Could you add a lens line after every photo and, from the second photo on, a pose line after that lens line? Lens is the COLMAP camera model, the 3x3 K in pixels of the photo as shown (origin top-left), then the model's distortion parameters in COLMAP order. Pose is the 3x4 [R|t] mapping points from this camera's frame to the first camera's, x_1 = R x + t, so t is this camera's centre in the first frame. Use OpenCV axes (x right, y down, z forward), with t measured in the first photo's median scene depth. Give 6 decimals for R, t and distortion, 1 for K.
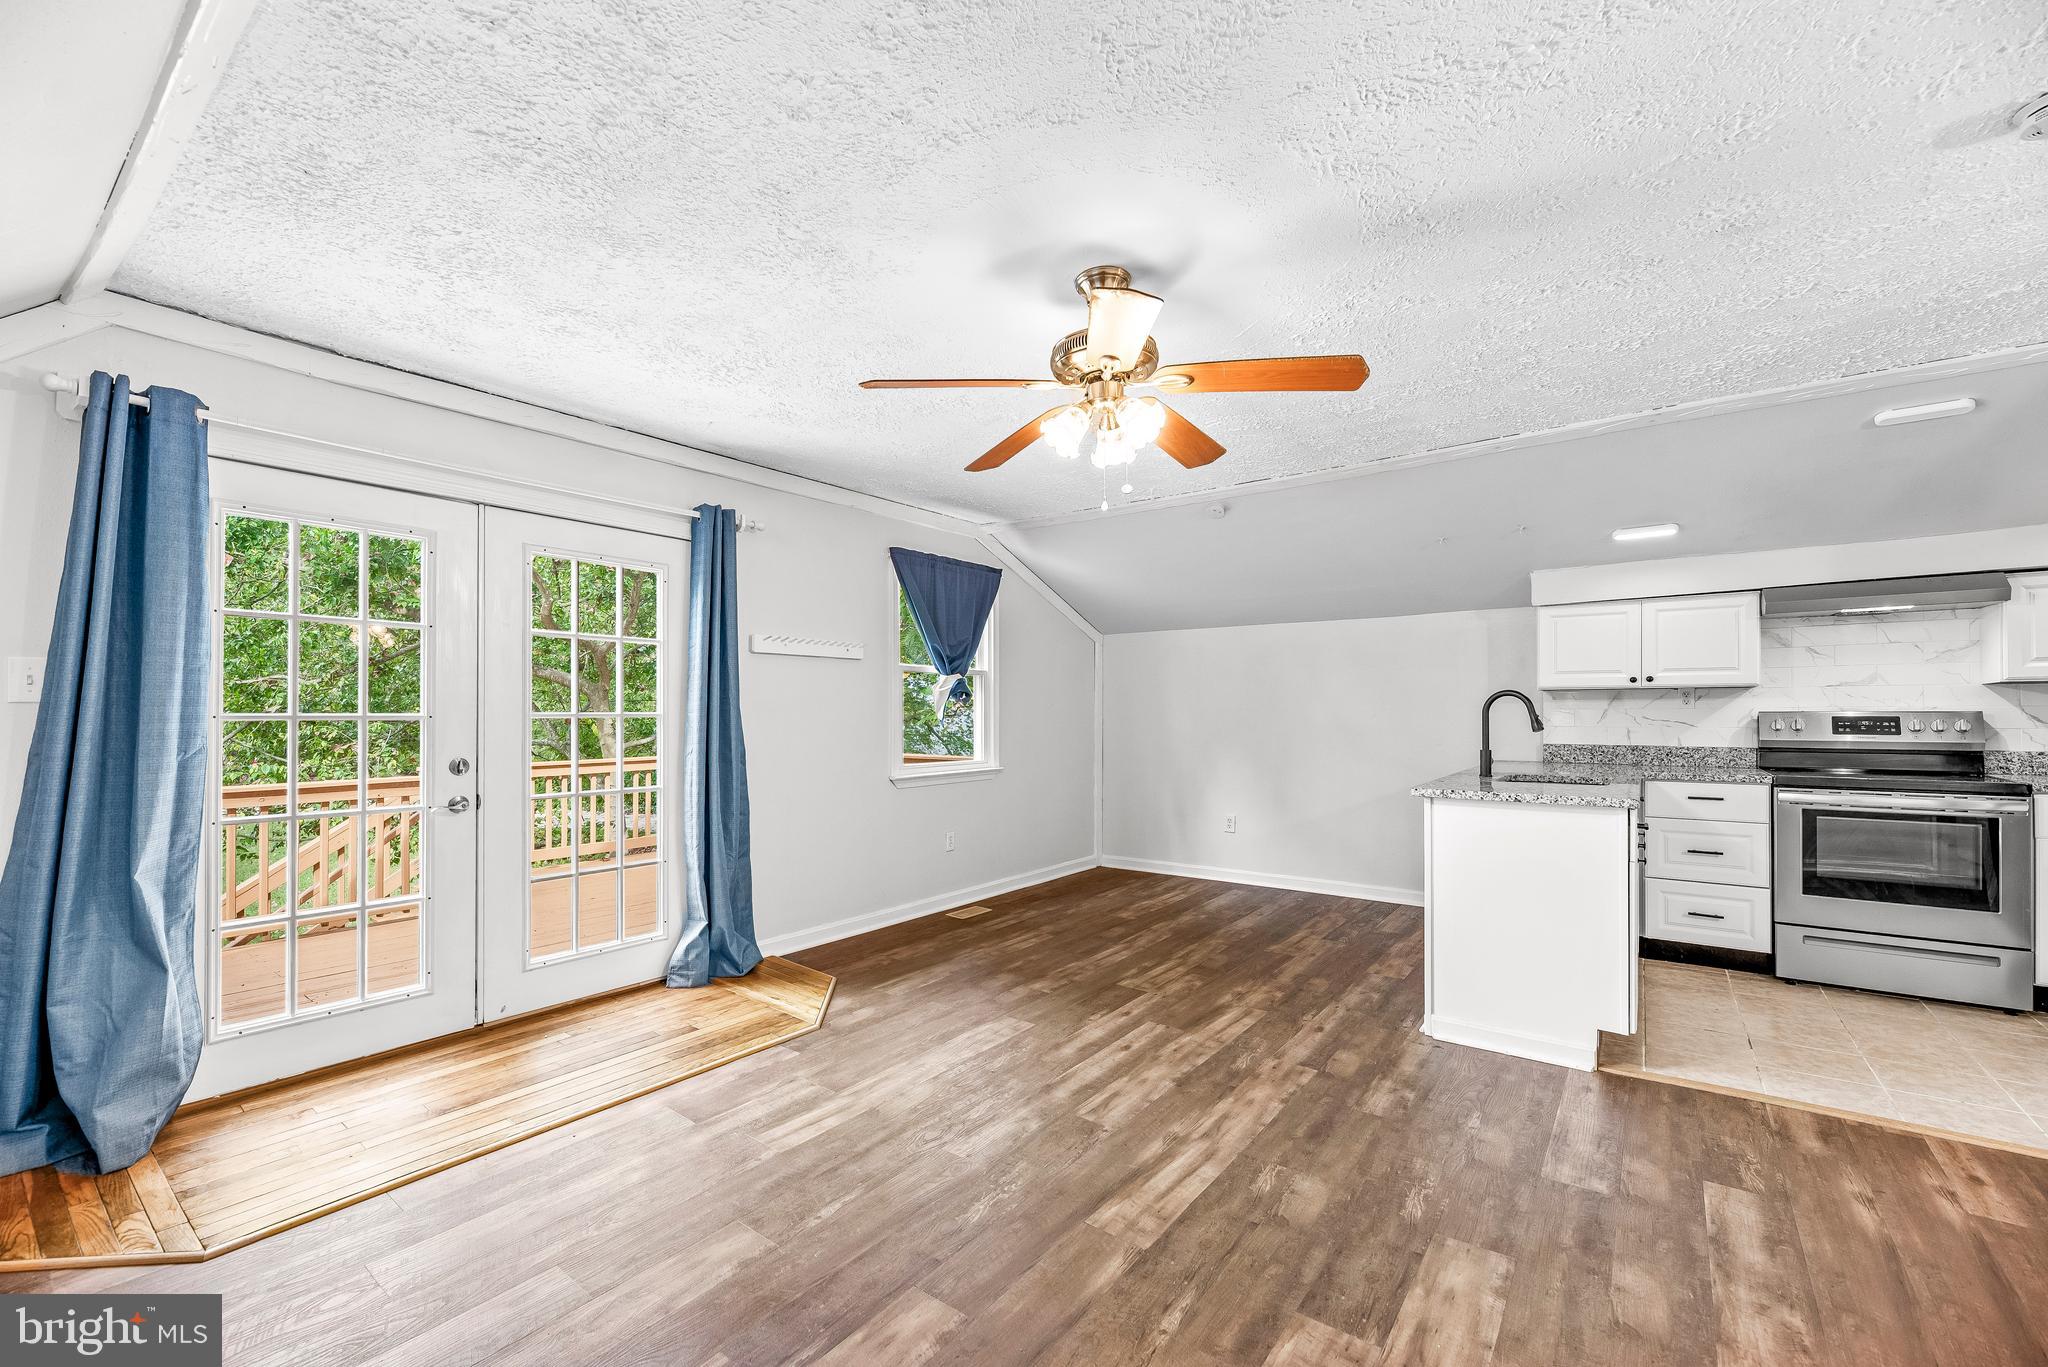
lens RADIAL K [[836.3, 0, 1016.4], [0, 836.3, 705.7], [0, 0, 1]] dist [-0.002164, -0.000630]
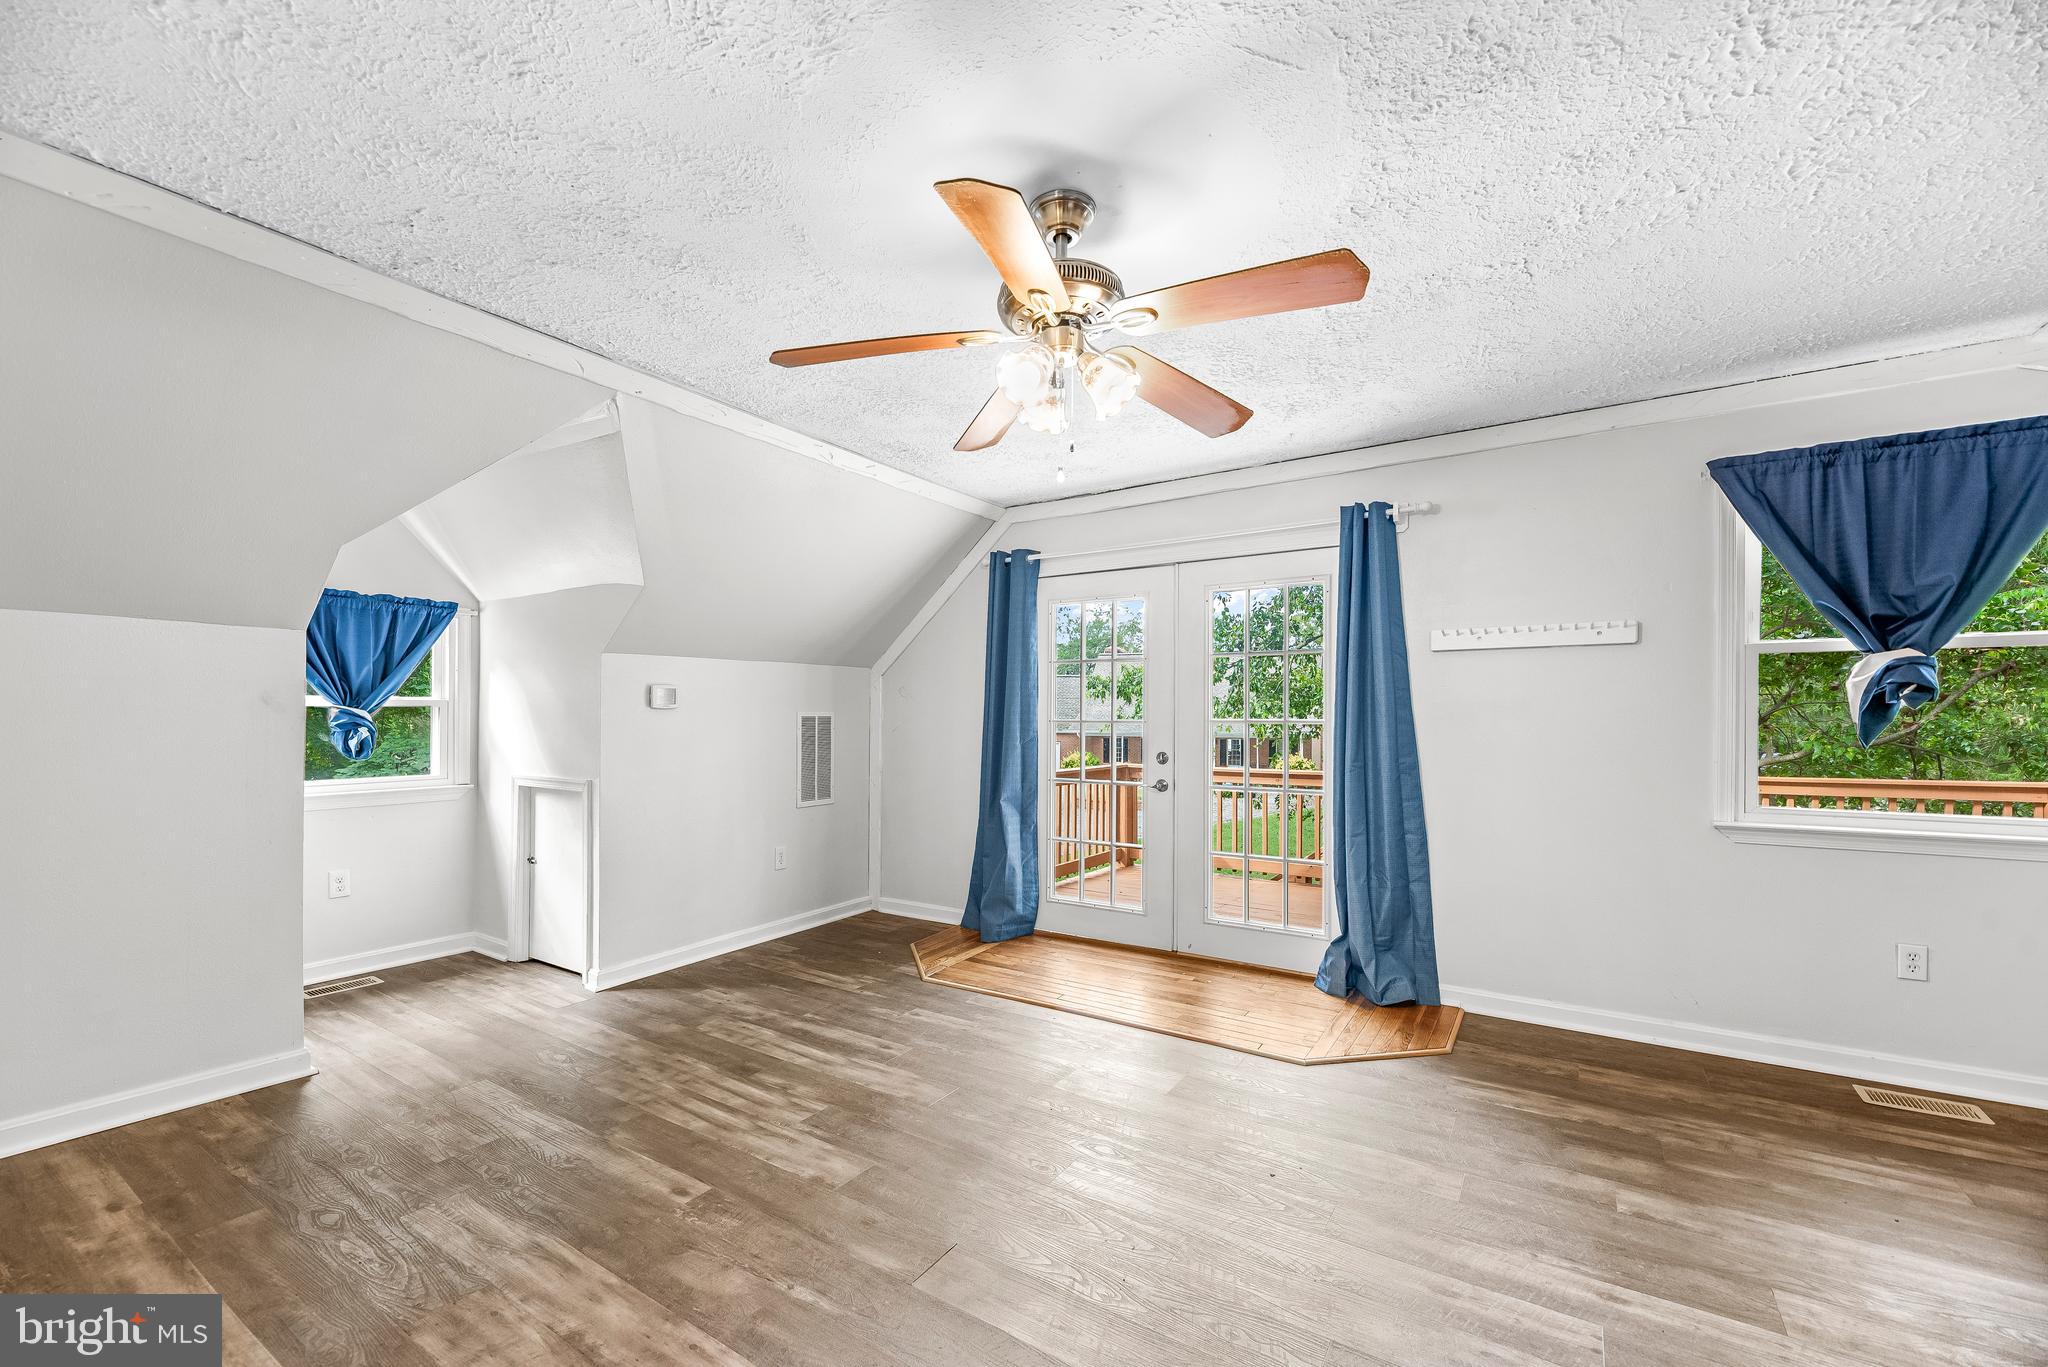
lens RADIAL K [[834.7, 0, 1010.7], [0, 834.7, 714.1], [0, 0, 1]] dist [-0.001952, -0.000652]
pose [[0.072882, -0.002307, -0.997338, 0.587652], [0.005993, 0.999980, -0.001876, 0.001060], [0.997323, -0.005840, 0.072894, 0.553268]]
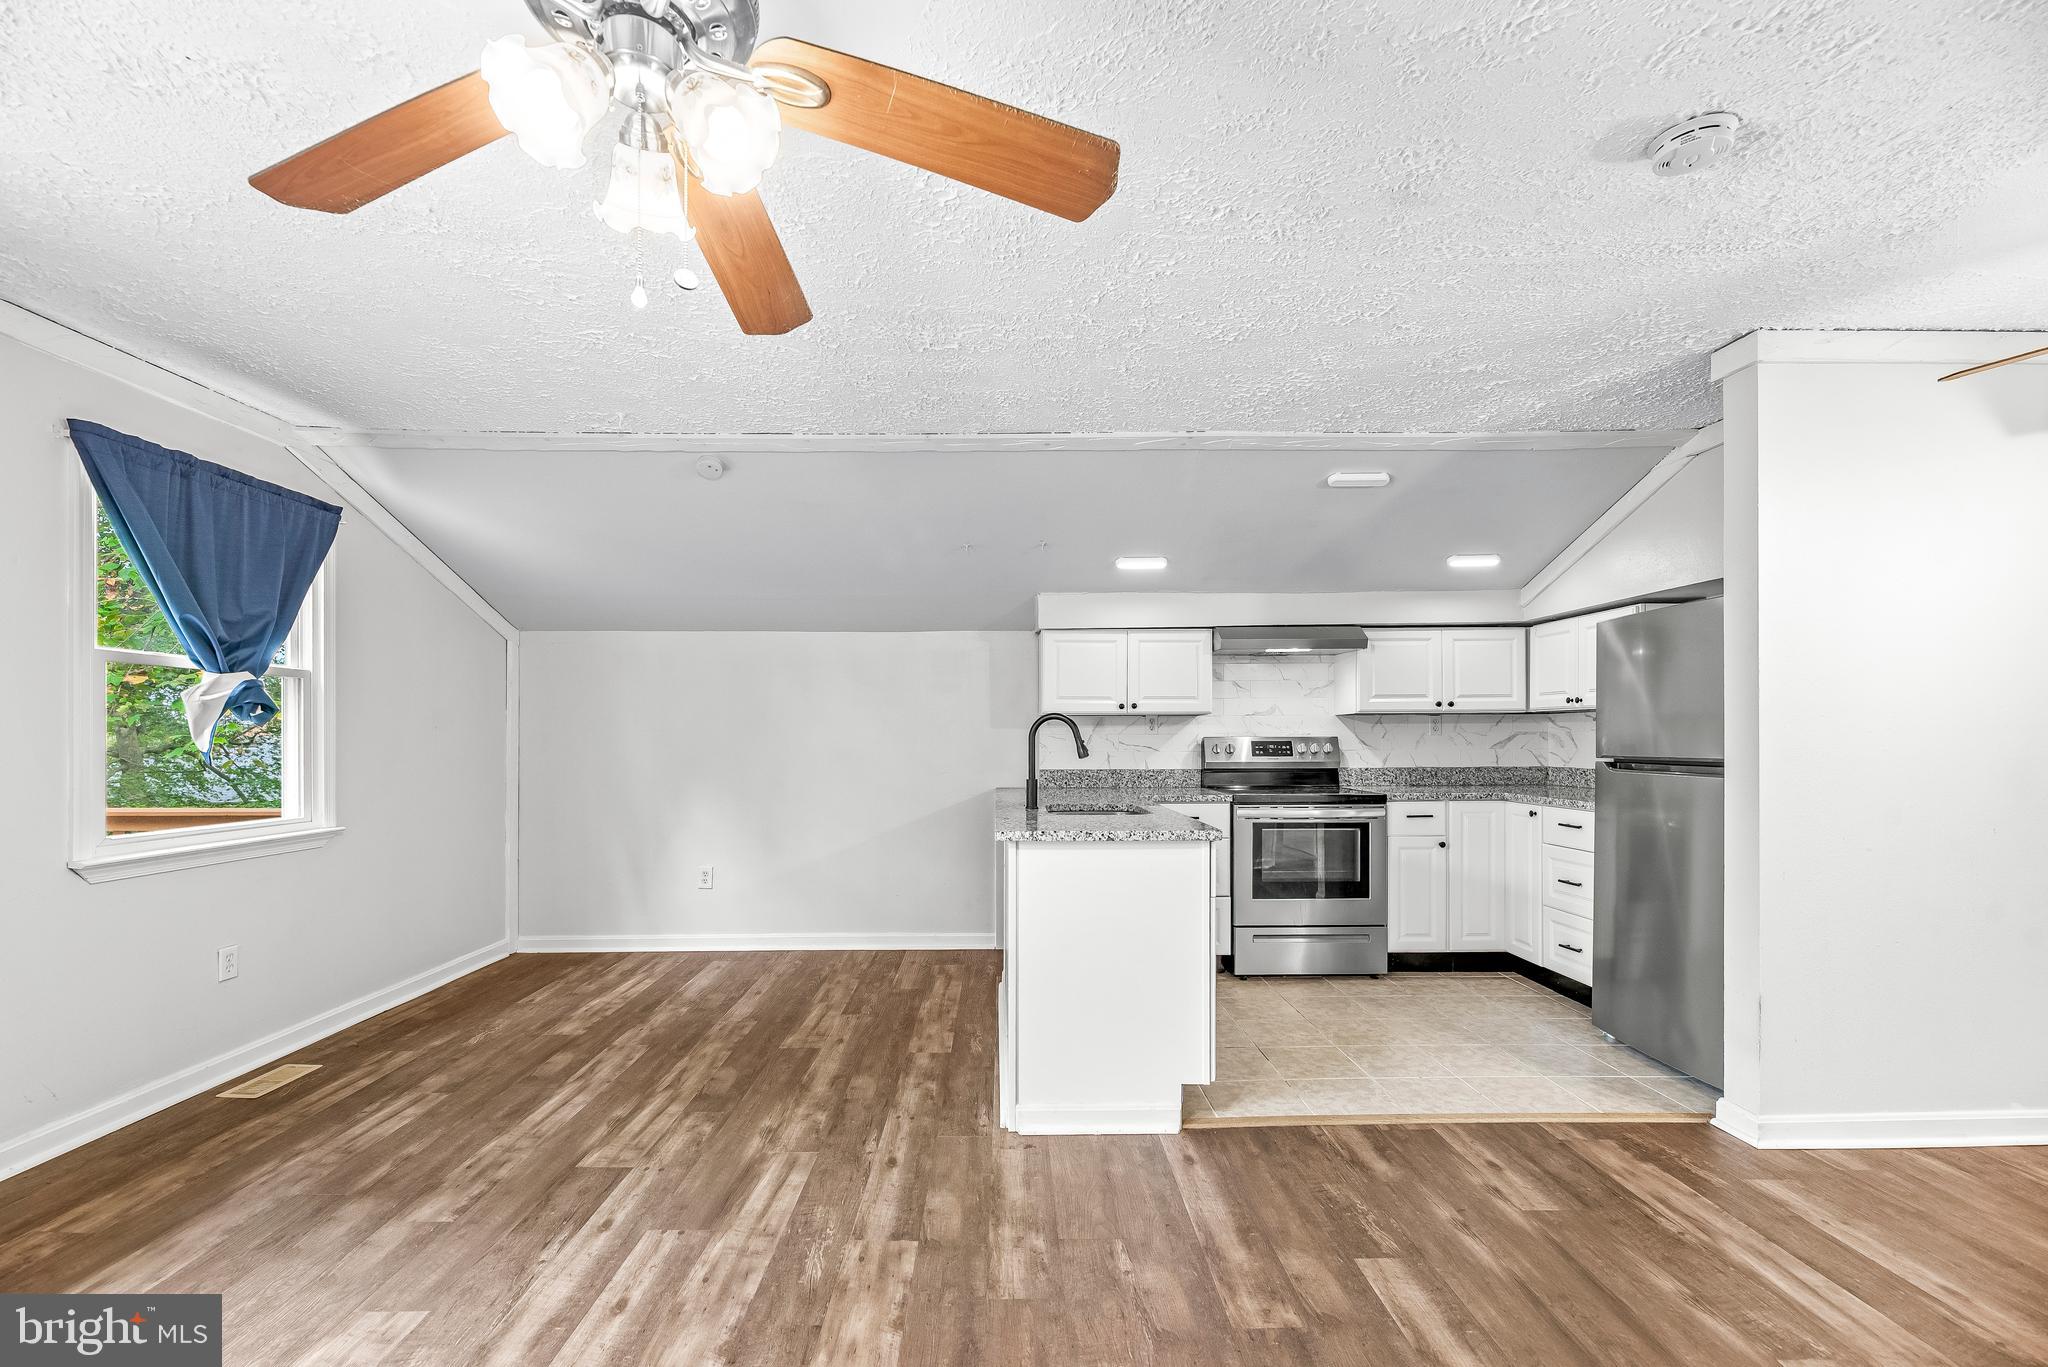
lens RADIAL K [[839.4, 0, 1008.9], [0, 839.4, 736.8], [0, 0, 1]] dist [0.008448, -0.007667]
pose [[0.790262, 0.000341, 0.612770, -0.013029], [-0.003481, 0.999986, 0.003932, 0.003791], [-0.612760, -0.005240, 0.790252, 0.309077]]
